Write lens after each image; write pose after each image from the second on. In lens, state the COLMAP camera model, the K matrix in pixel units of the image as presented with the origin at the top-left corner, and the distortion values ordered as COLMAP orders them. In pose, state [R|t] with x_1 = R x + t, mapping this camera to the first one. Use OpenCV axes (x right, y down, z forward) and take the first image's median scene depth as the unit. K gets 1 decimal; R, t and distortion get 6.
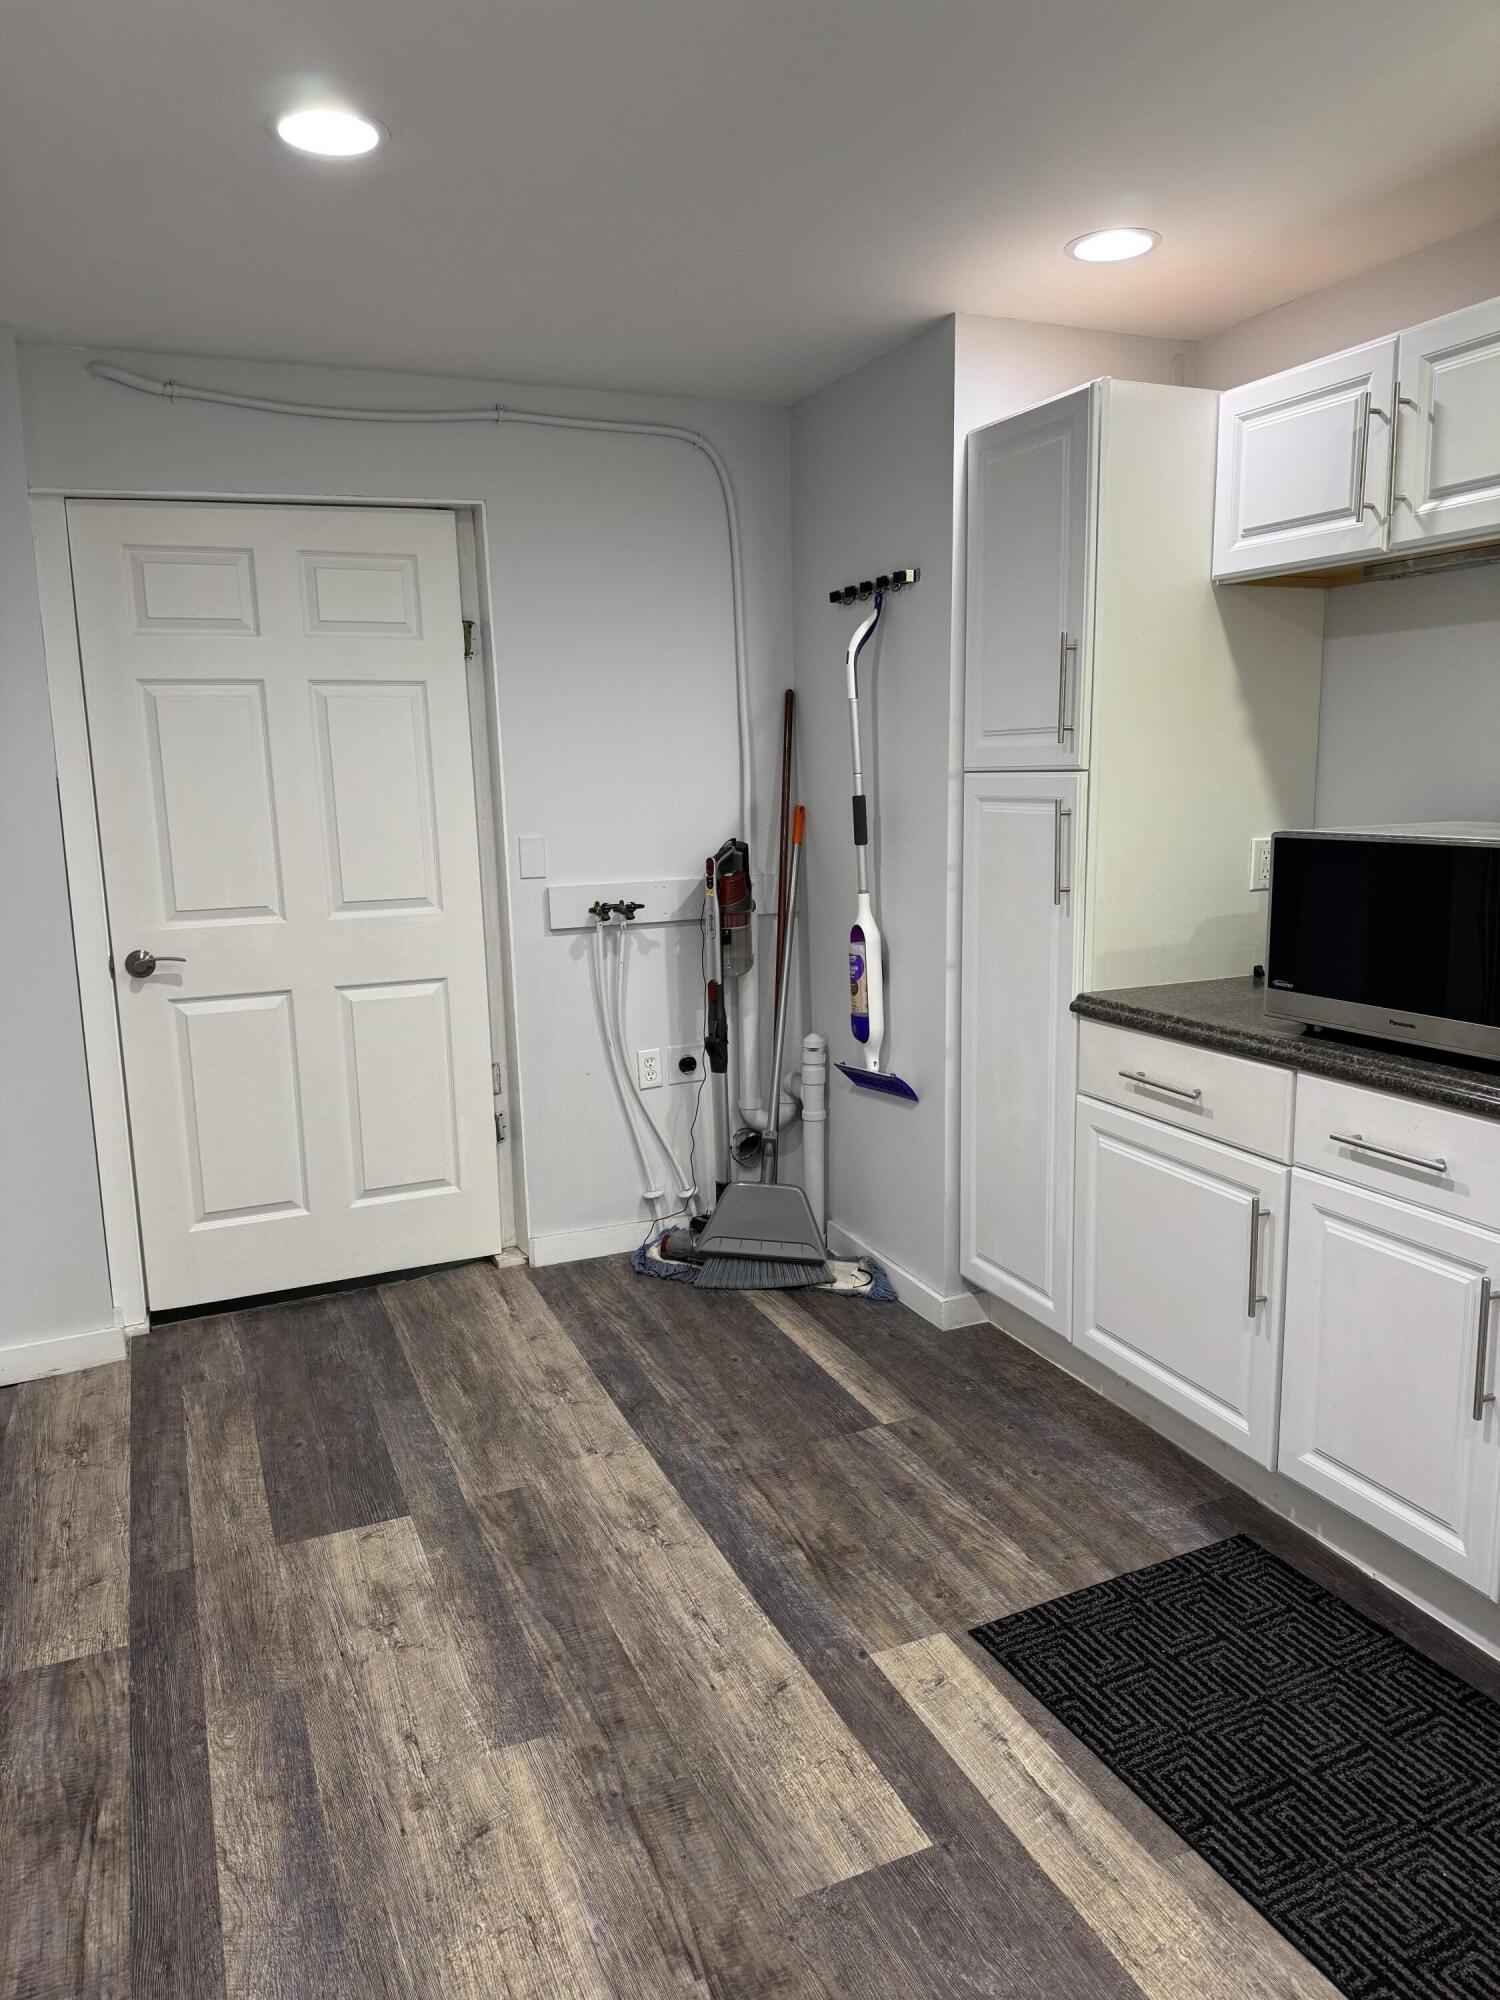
lens RADIAL K [[1407.5, 0, 748.3], [0, 1407.5, 998.0], [0, 0, 1]] dist [0.030962, -0.030819]
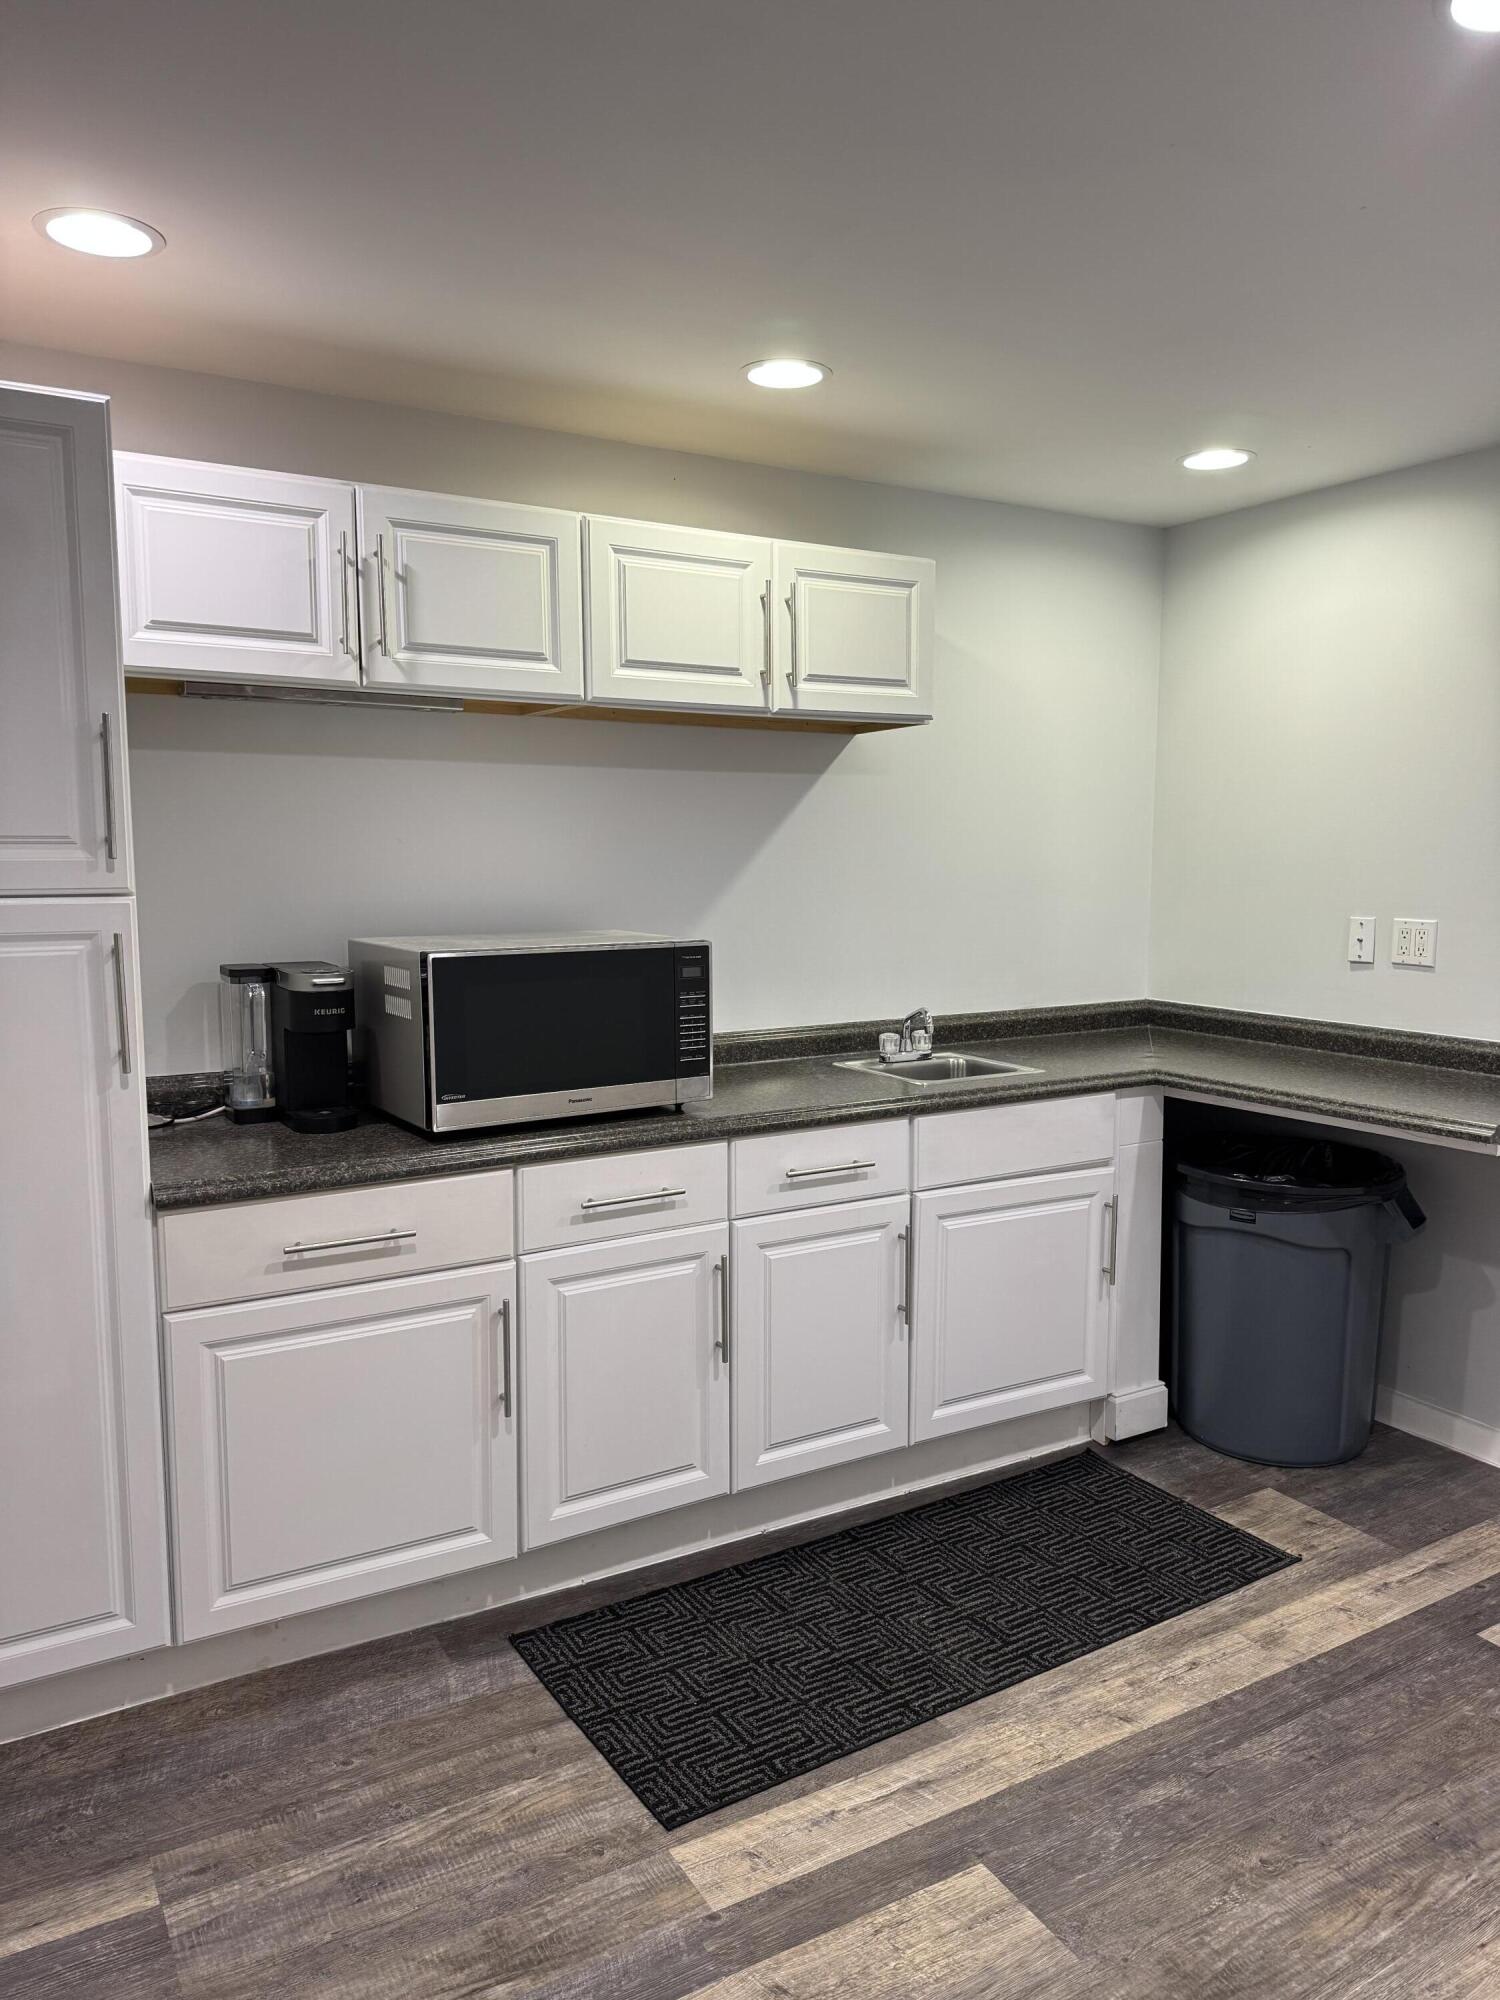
lens RADIAL K [[1407.5, 0, 761.0], [0, 1407.5, 994.1], [0, 0, 1]] dist [0.030962, -0.030819]
pose [[-0.126224, -0.080797, 0.988706, -0.745754], [0.171558, 0.979882, 0.101978, -0.168508], [-0.977054, 0.182492, -0.109824, 0.995706]]
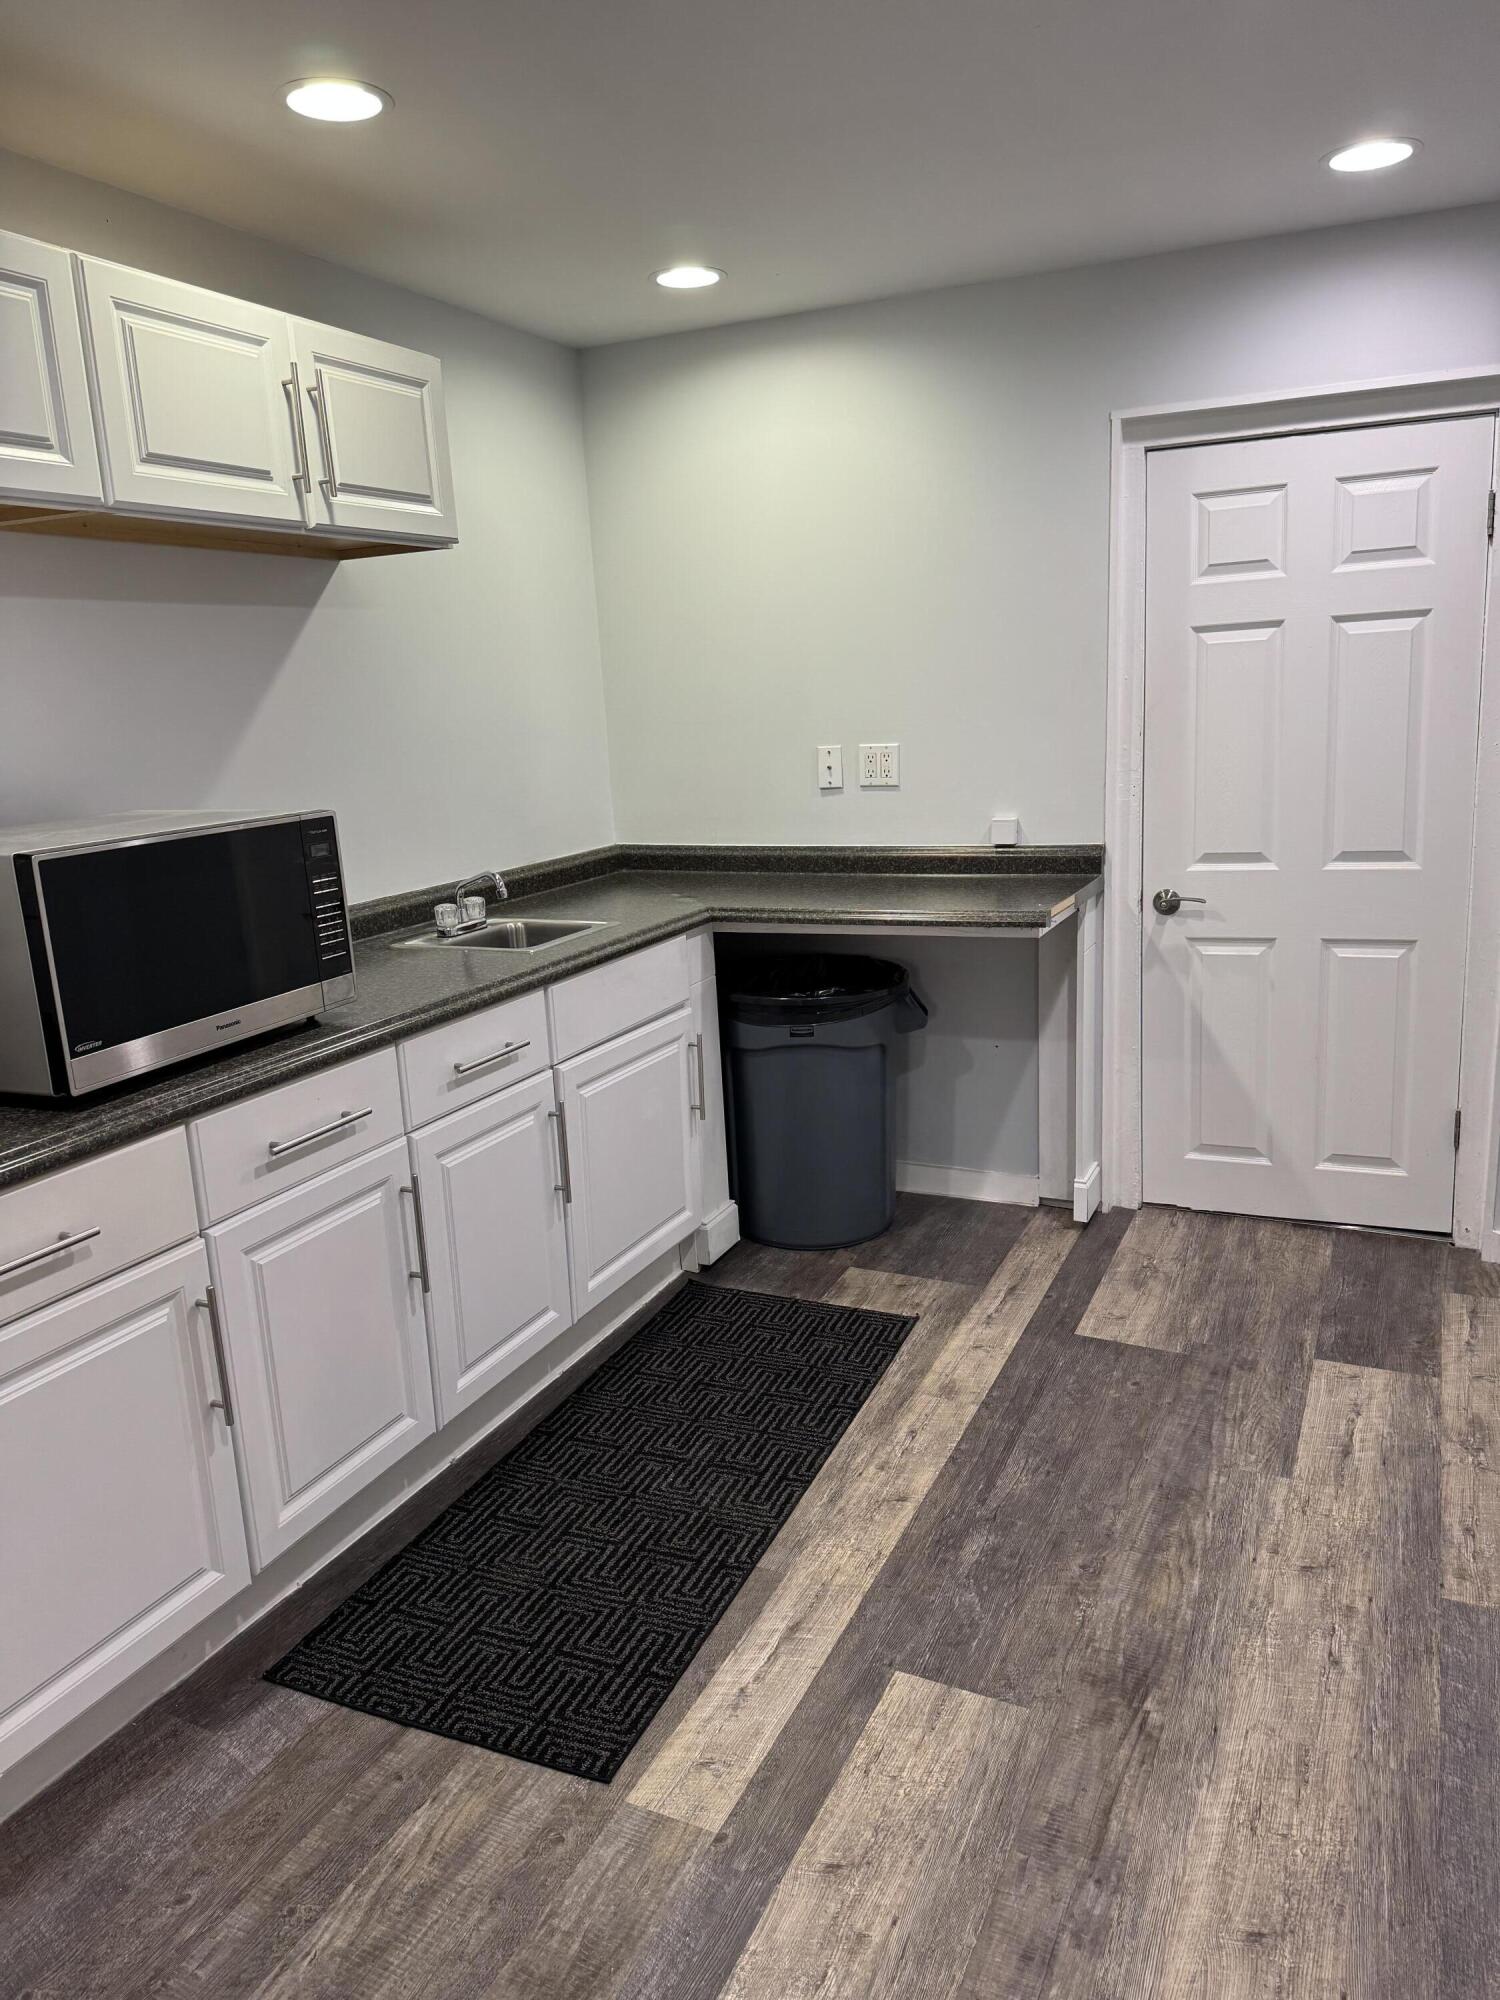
lens RADIAL K [[1407.5, 0, 761.2], [0, 1407.5, 999.6], [0, 0, 1]] dist [0.030962, -0.030819]
pose [[-0.660971, -0.117376, 0.741174, -0.490177], [0.184217, 0.932087, 0.311893, -0.234193], [-0.727448, 0.342690, -0.594460, 1.340828]]
